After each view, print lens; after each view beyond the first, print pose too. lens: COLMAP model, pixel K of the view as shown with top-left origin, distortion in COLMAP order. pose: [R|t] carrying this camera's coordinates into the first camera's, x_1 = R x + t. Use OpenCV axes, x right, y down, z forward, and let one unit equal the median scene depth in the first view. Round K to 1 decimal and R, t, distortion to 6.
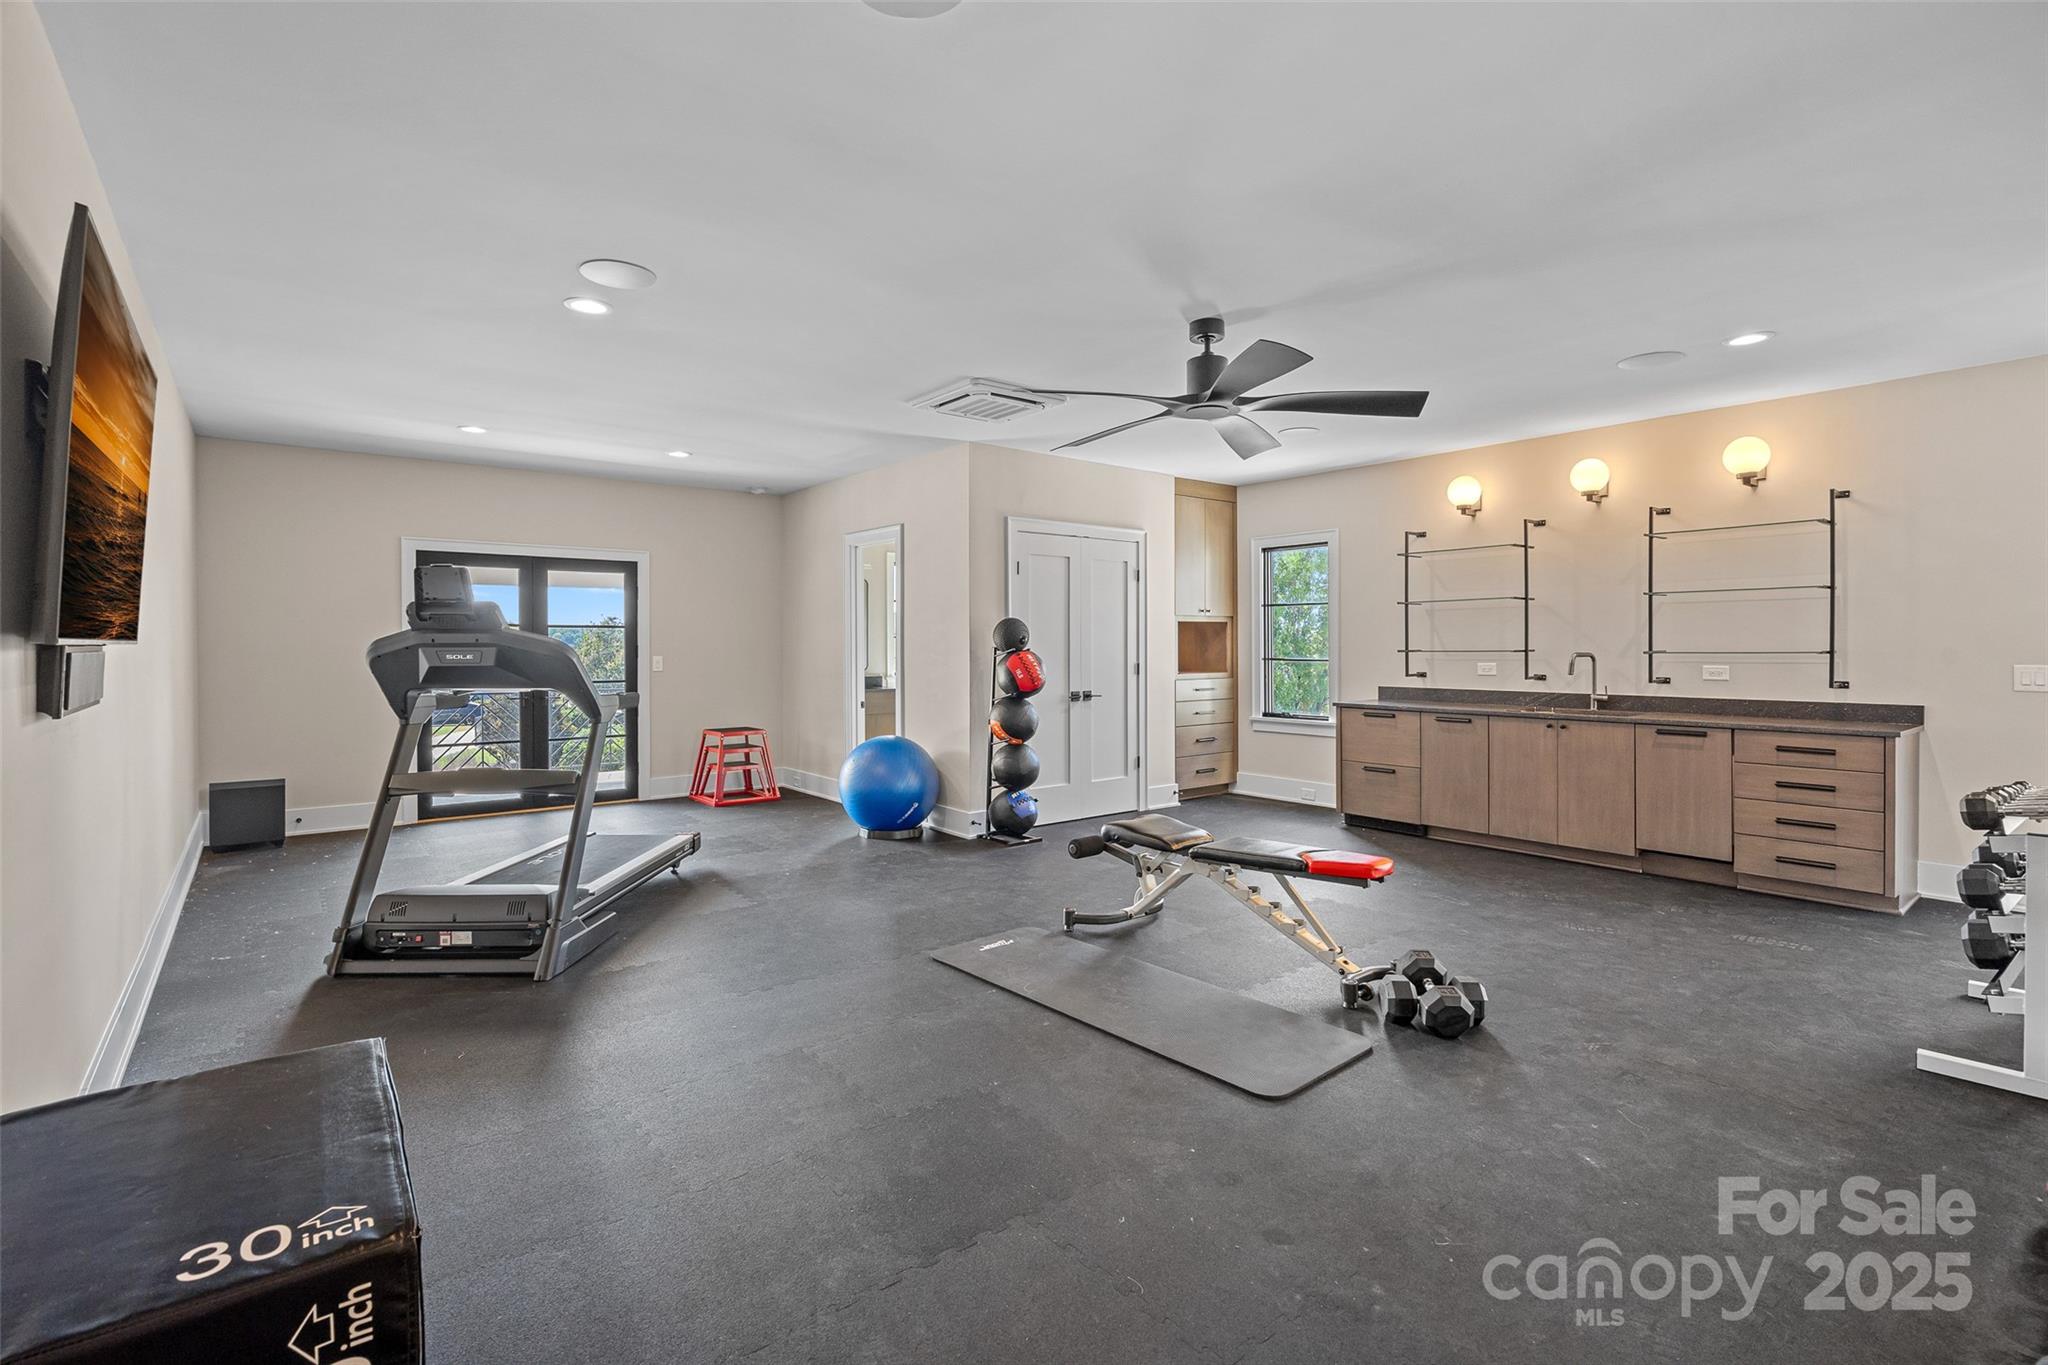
lens RADIAL K [[946.1, 0, 1023.4], [0, 946.1, 665.3], [0, 0, 1]] dist [-0.004175, -0.000021]
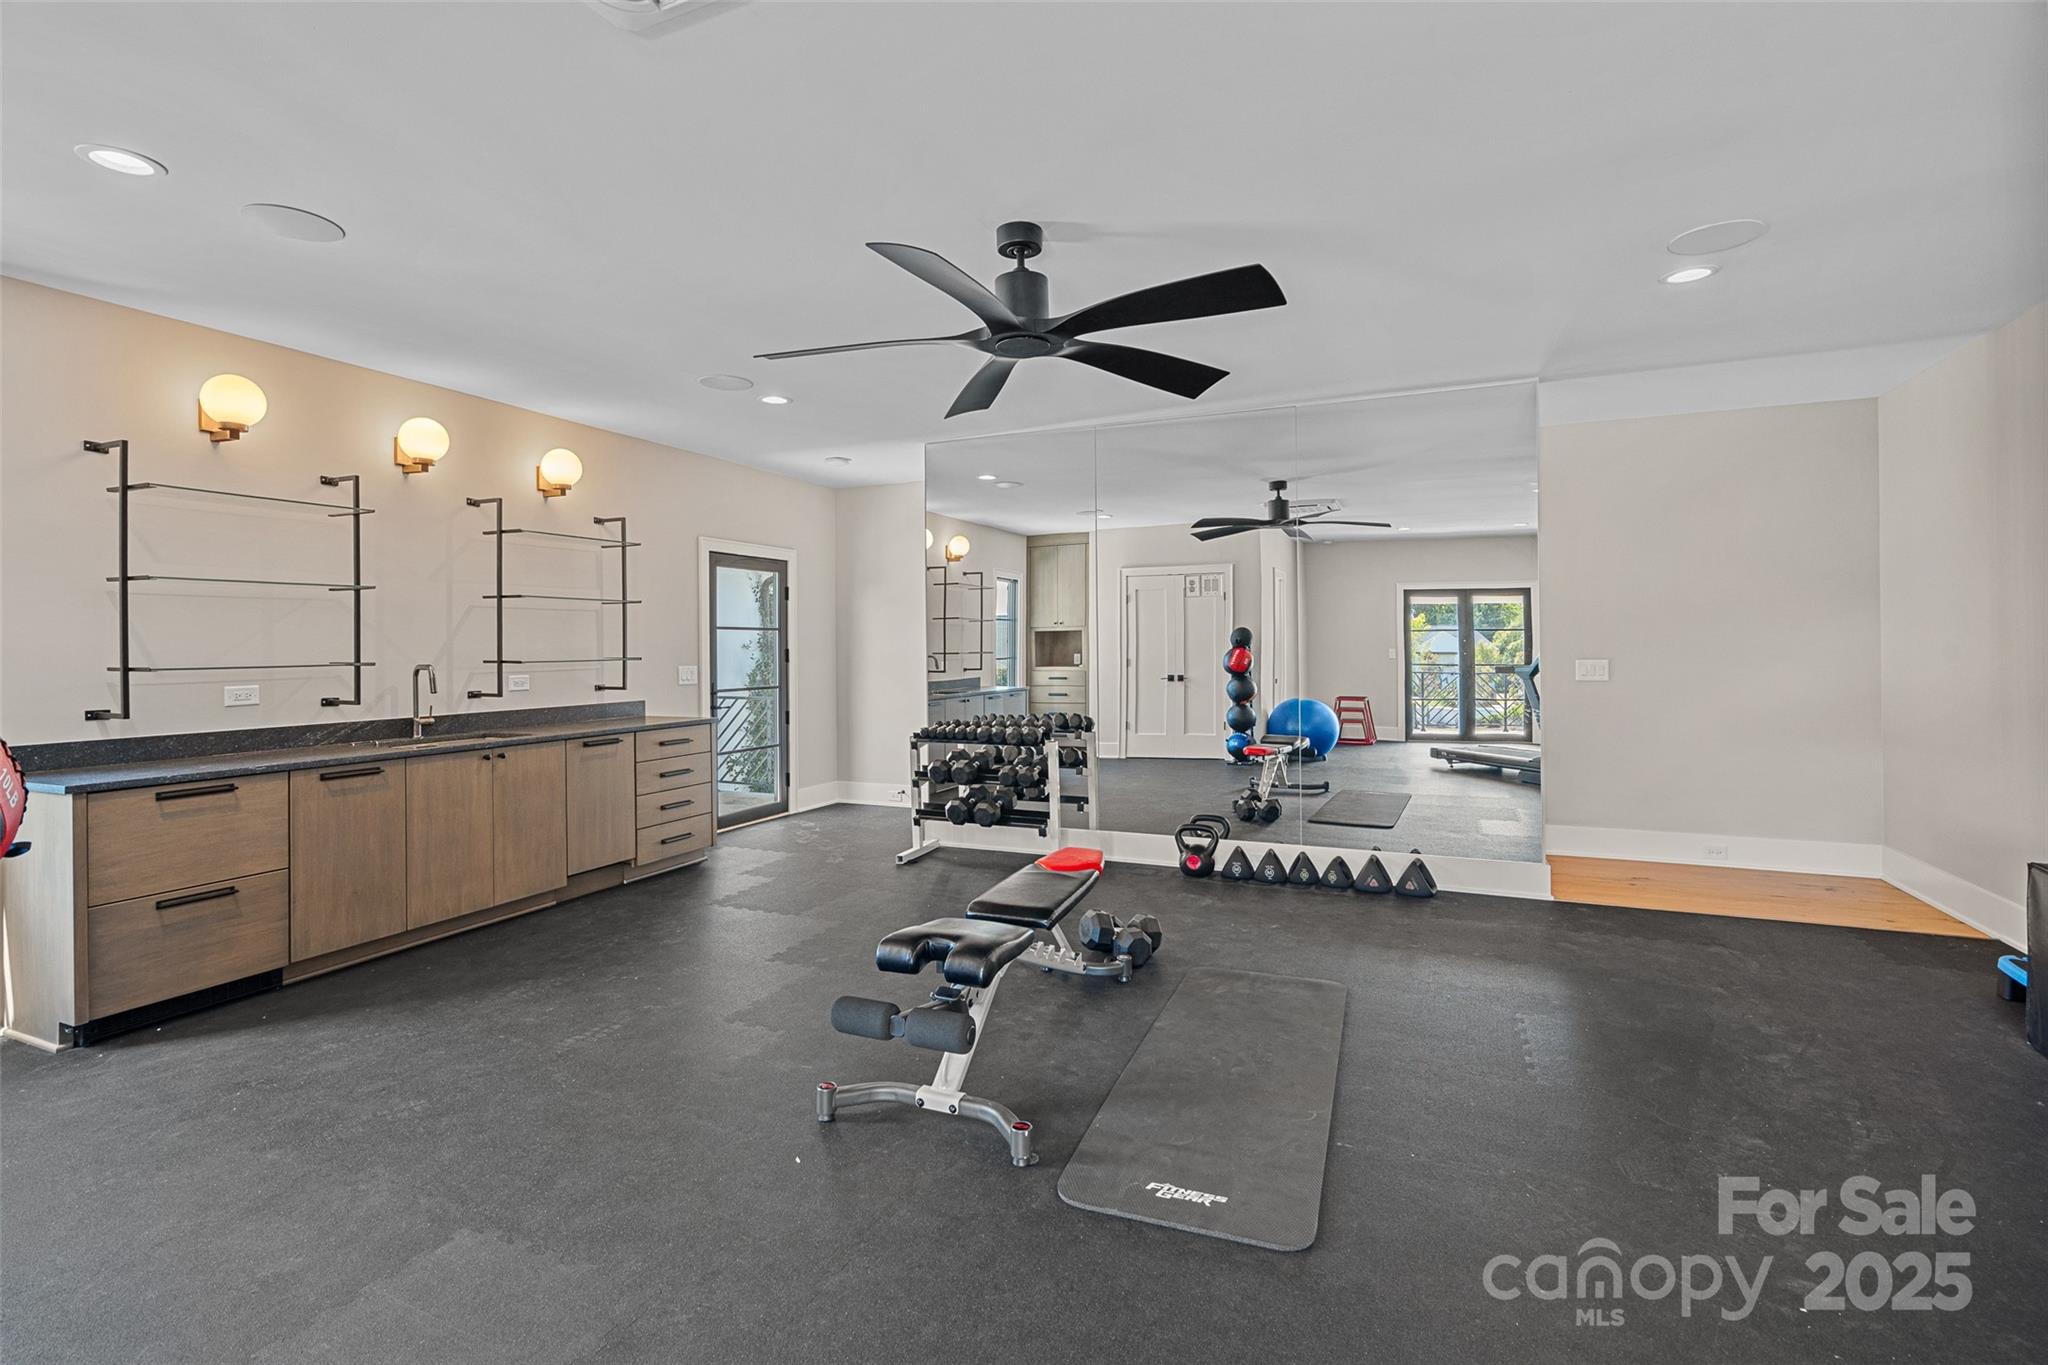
lens RADIAL K [[946.1, 0, 1035.5], [0, 946.1, 642.3], [0, 0, 1]] dist [-0.004175, -0.000021]
pose [[-0.474391, 0.006381, 0.880291, -0.329884], [0.025903, 0.999642, 0.006713, -0.023407], [-0.879933, 0.025987, -0.474387, 0.922461]]
